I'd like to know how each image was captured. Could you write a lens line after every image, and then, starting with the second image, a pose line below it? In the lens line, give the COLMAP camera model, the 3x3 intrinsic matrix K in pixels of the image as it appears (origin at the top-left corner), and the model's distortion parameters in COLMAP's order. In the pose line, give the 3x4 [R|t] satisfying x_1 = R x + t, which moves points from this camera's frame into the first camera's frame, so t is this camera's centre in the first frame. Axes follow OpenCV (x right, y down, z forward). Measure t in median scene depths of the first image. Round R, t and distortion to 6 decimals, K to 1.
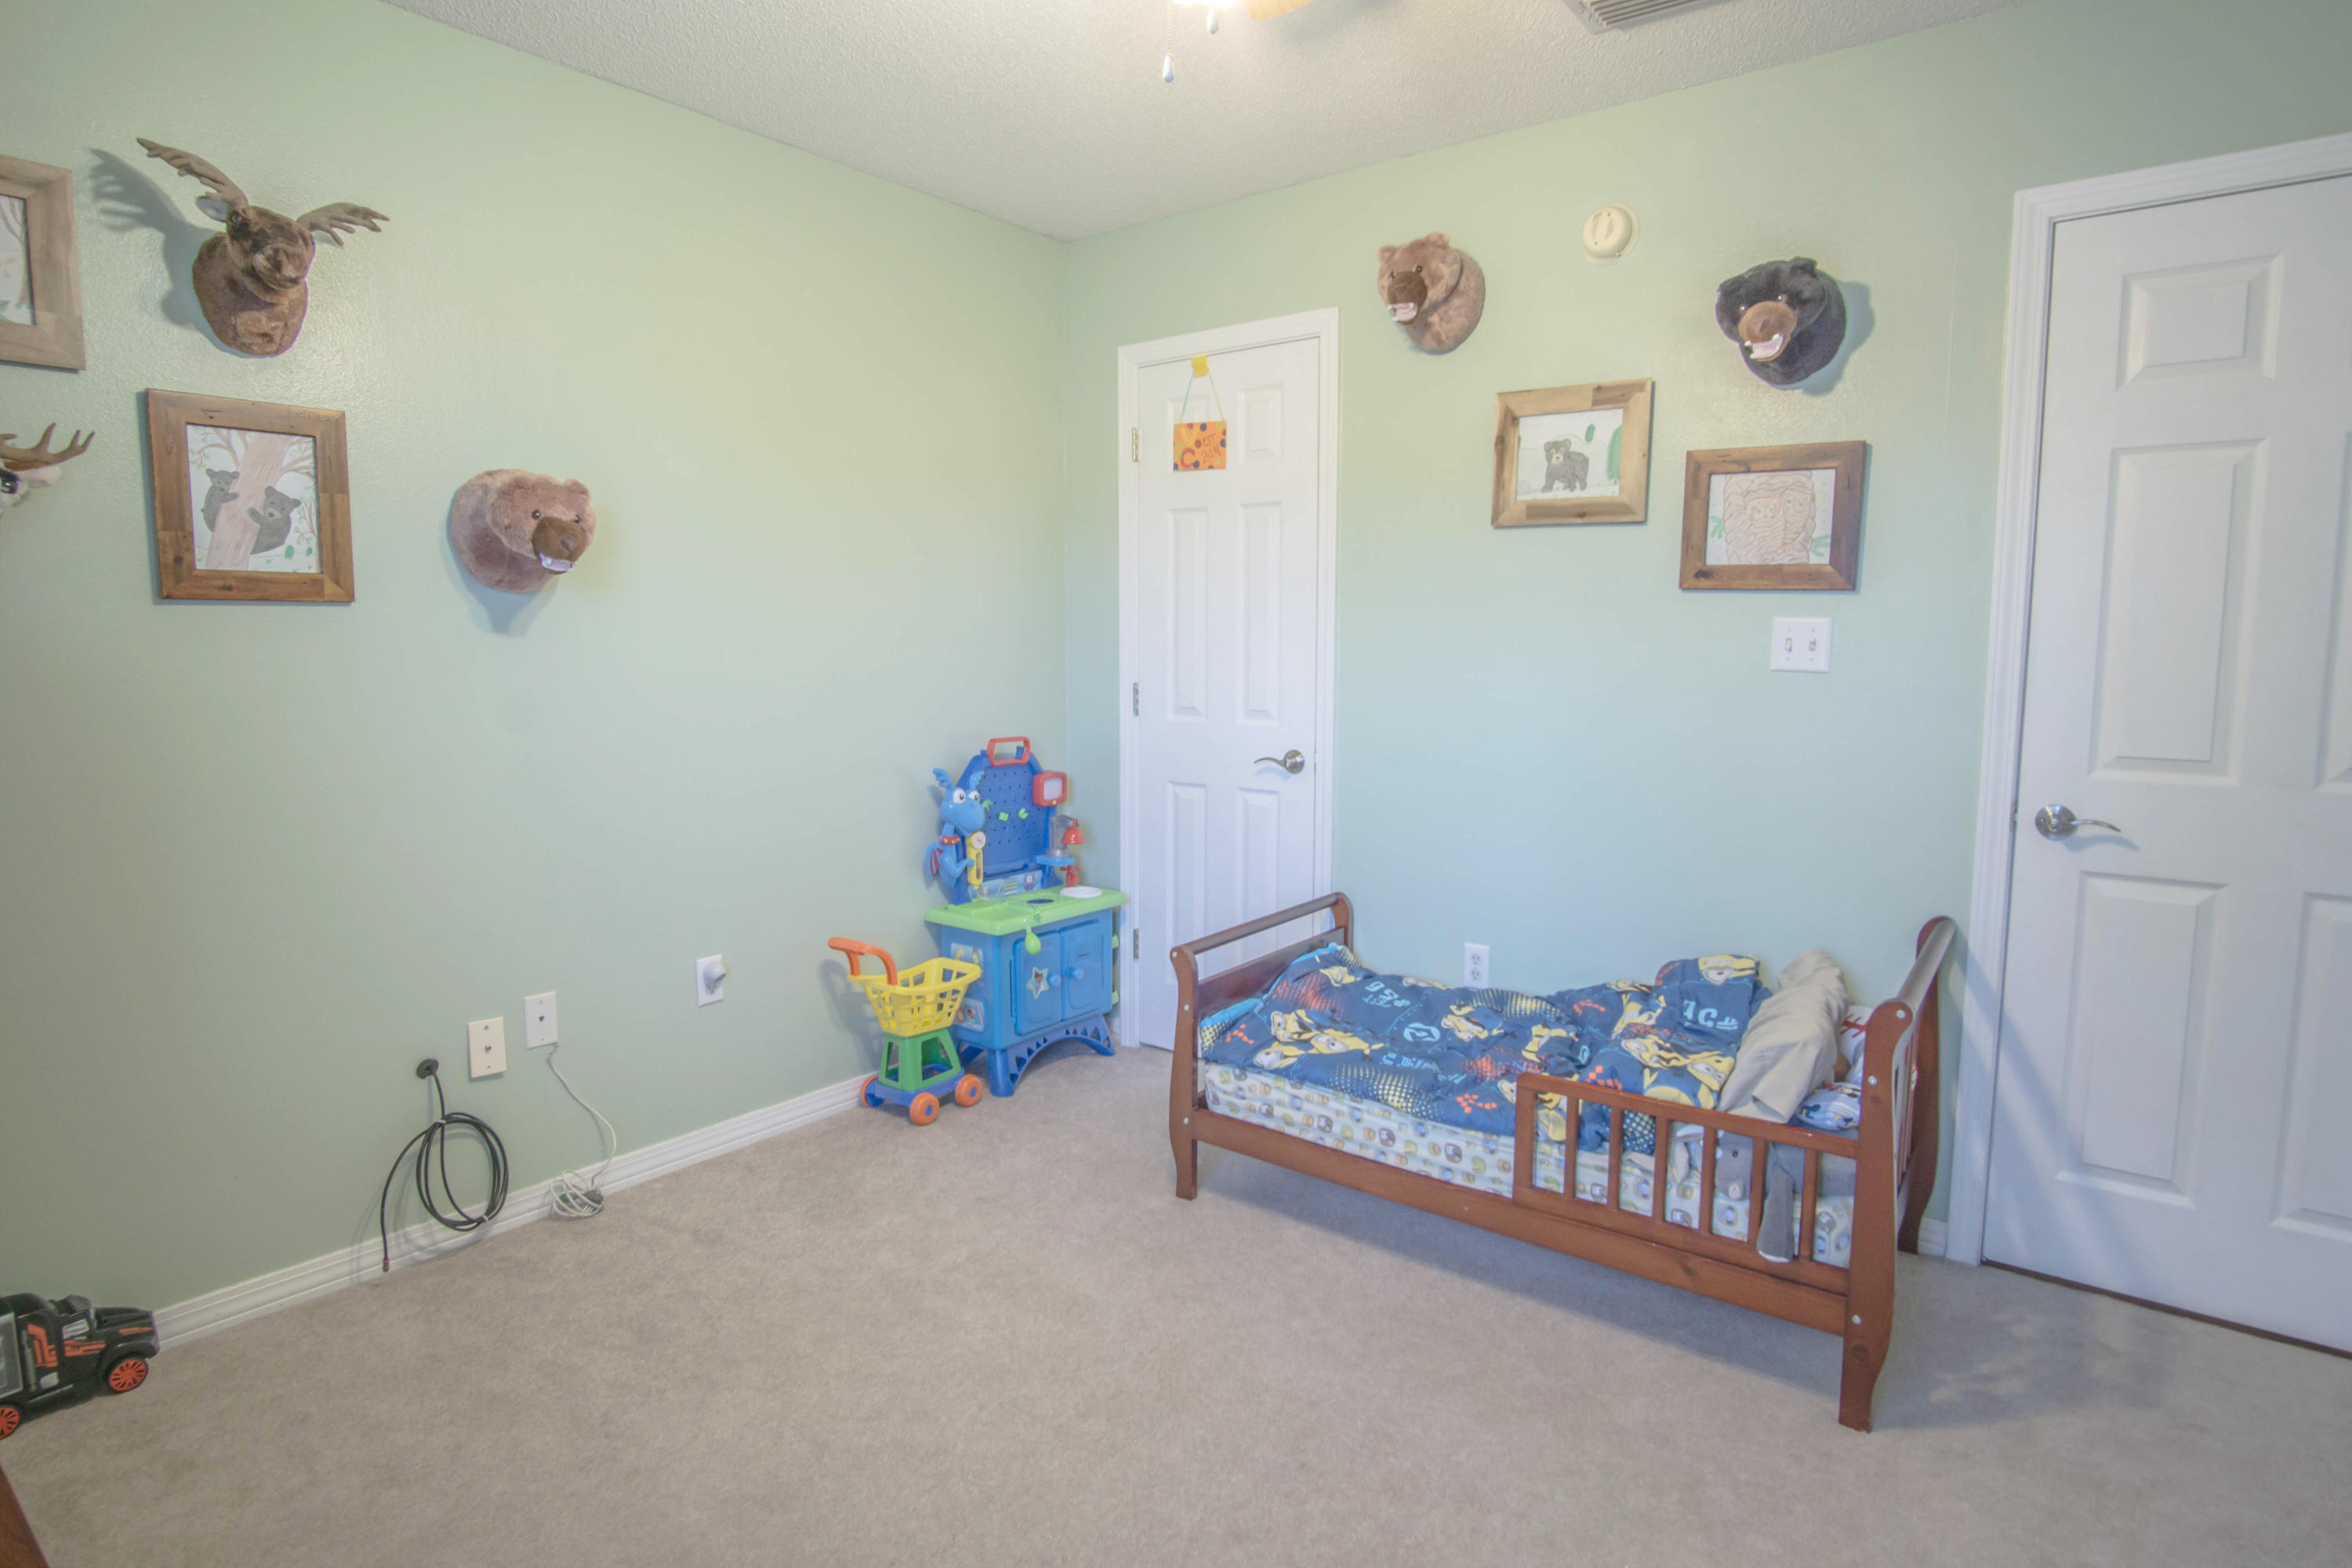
lens RADIAL K [[1259.8, 0, 1167.7], [0, 1259.8, 785.4], [0, 0, 1]] dist [-0.036630, 0.011931]
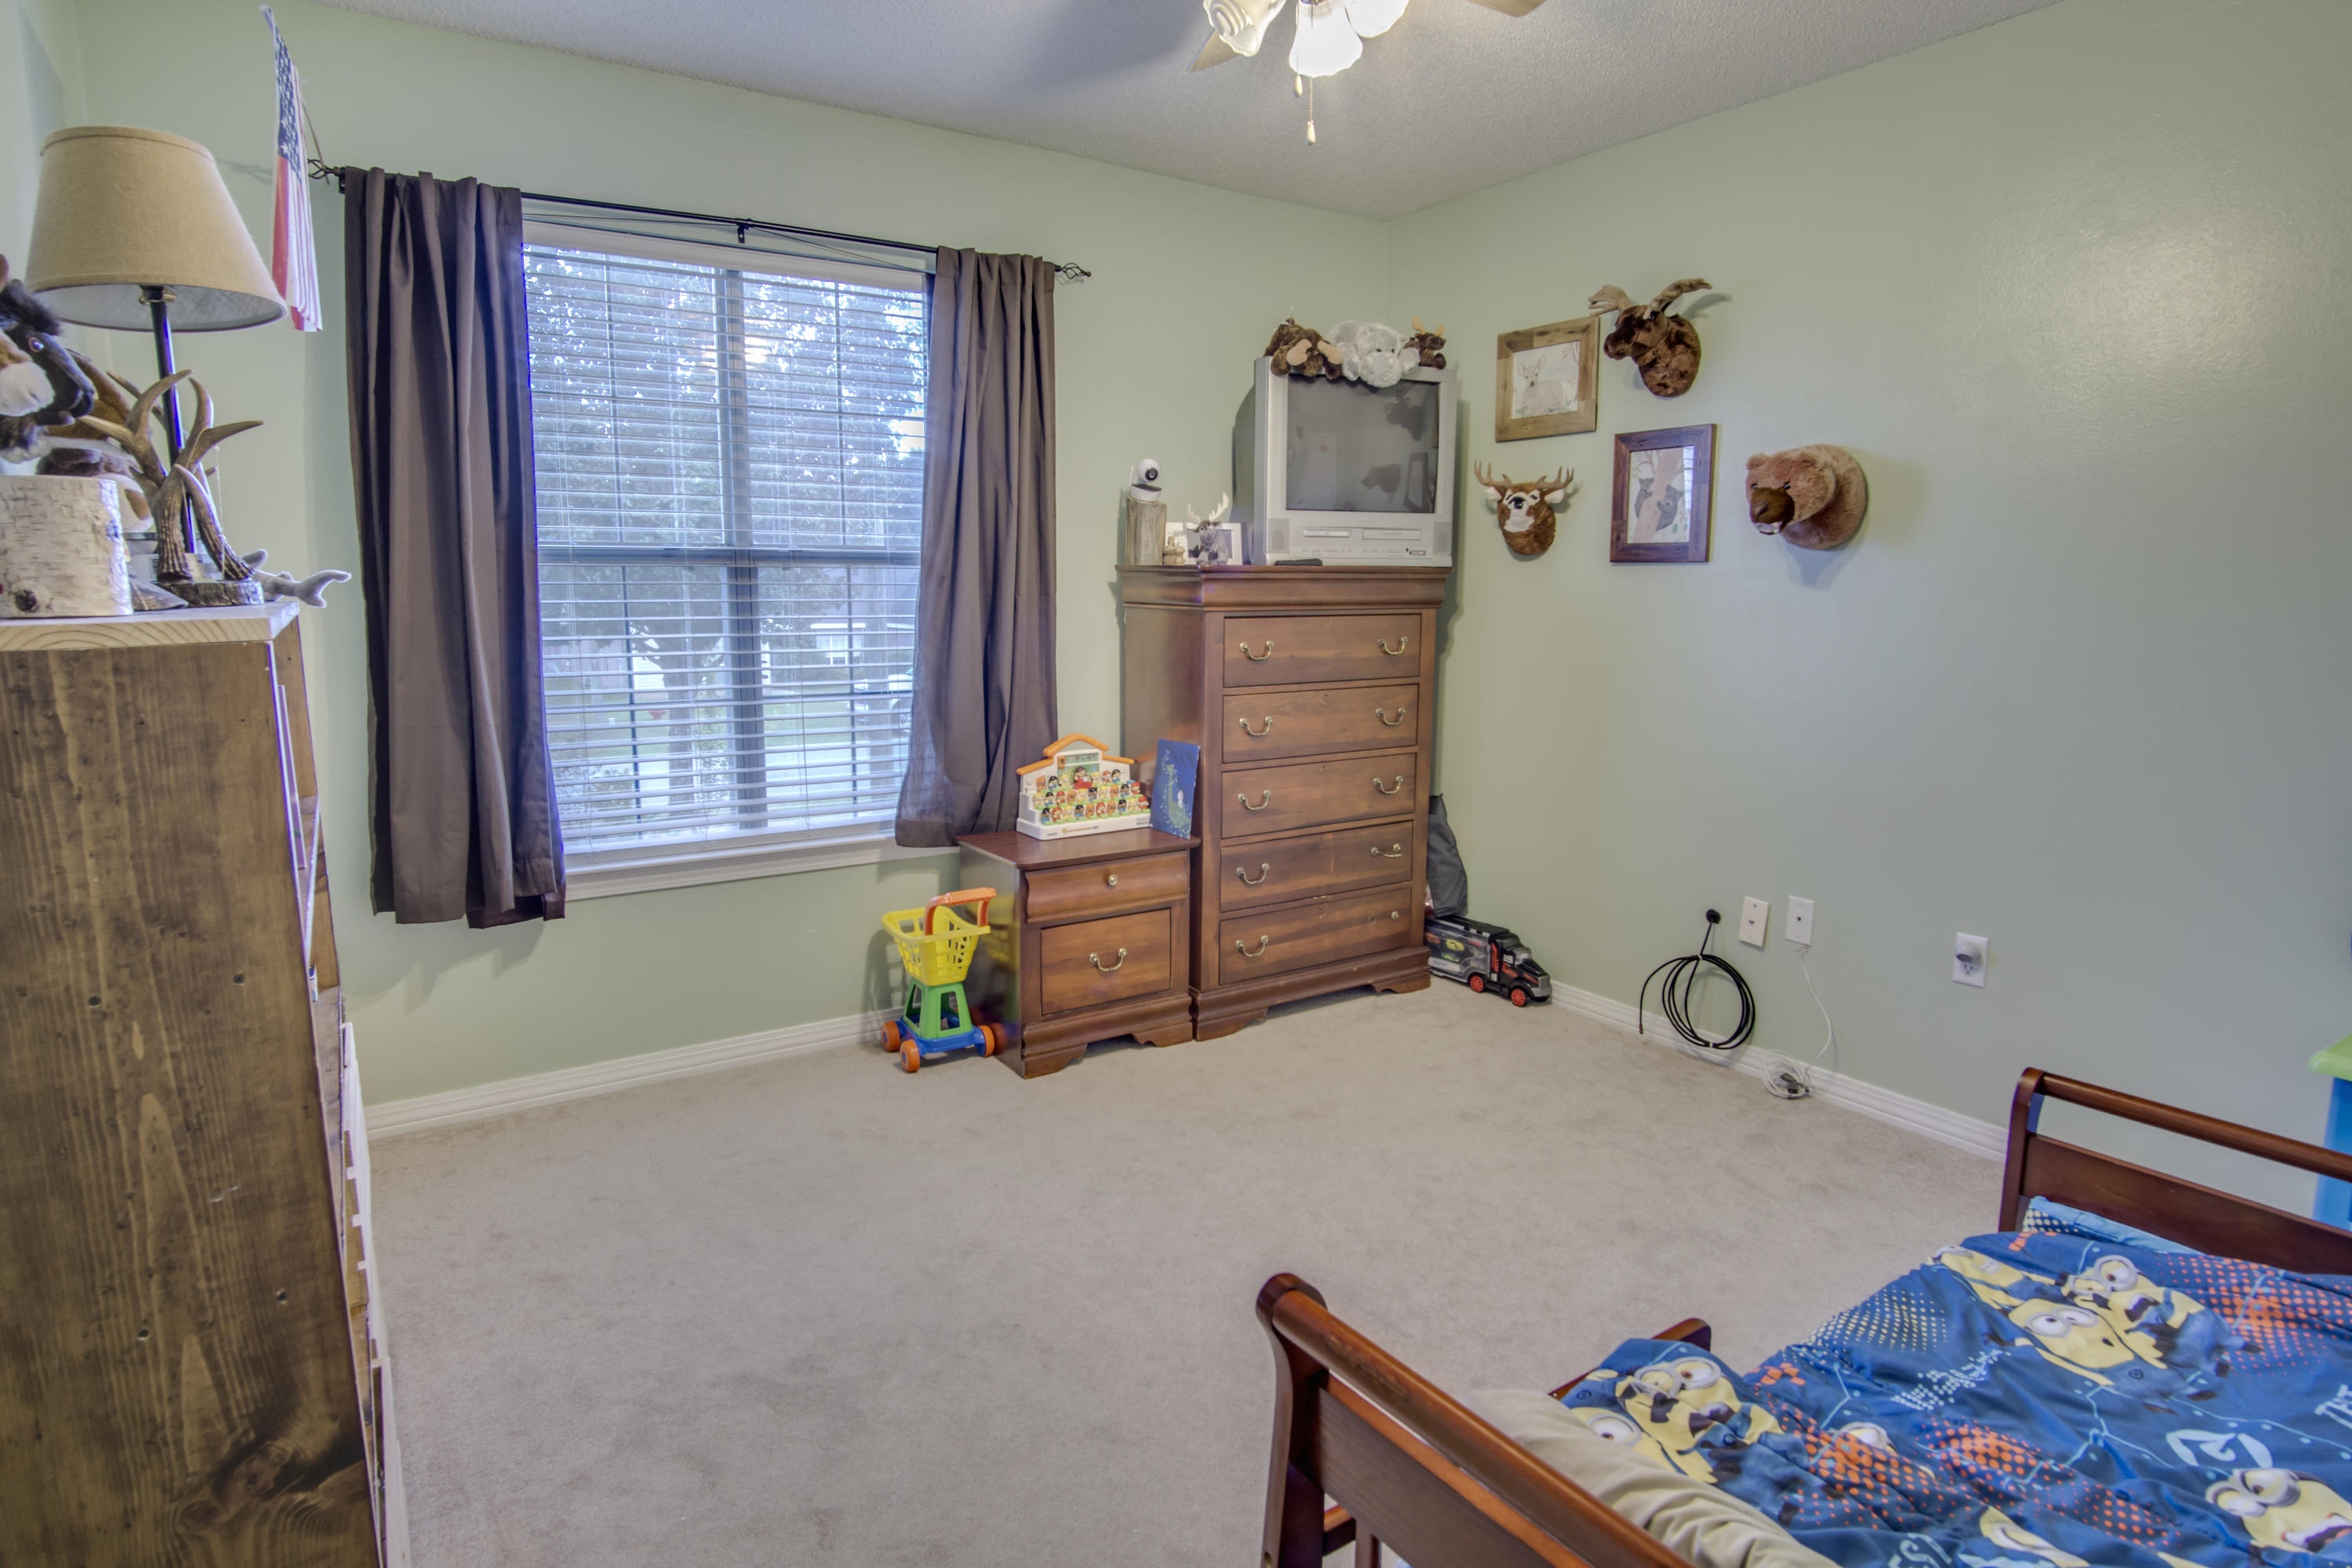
lens RADIAL K [[1259.8, 0, 1166.0], [0, 1259.8, 773.9], [0, 0, 1]] dist [-0.036630, 0.011931]
pose [[-0.312734, 0.141799, -0.939197, 0.888887], [-0.116466, 0.975608, 0.186077, -0.108692], [0.942673, 0.167577, -0.288592, 0.893546]]
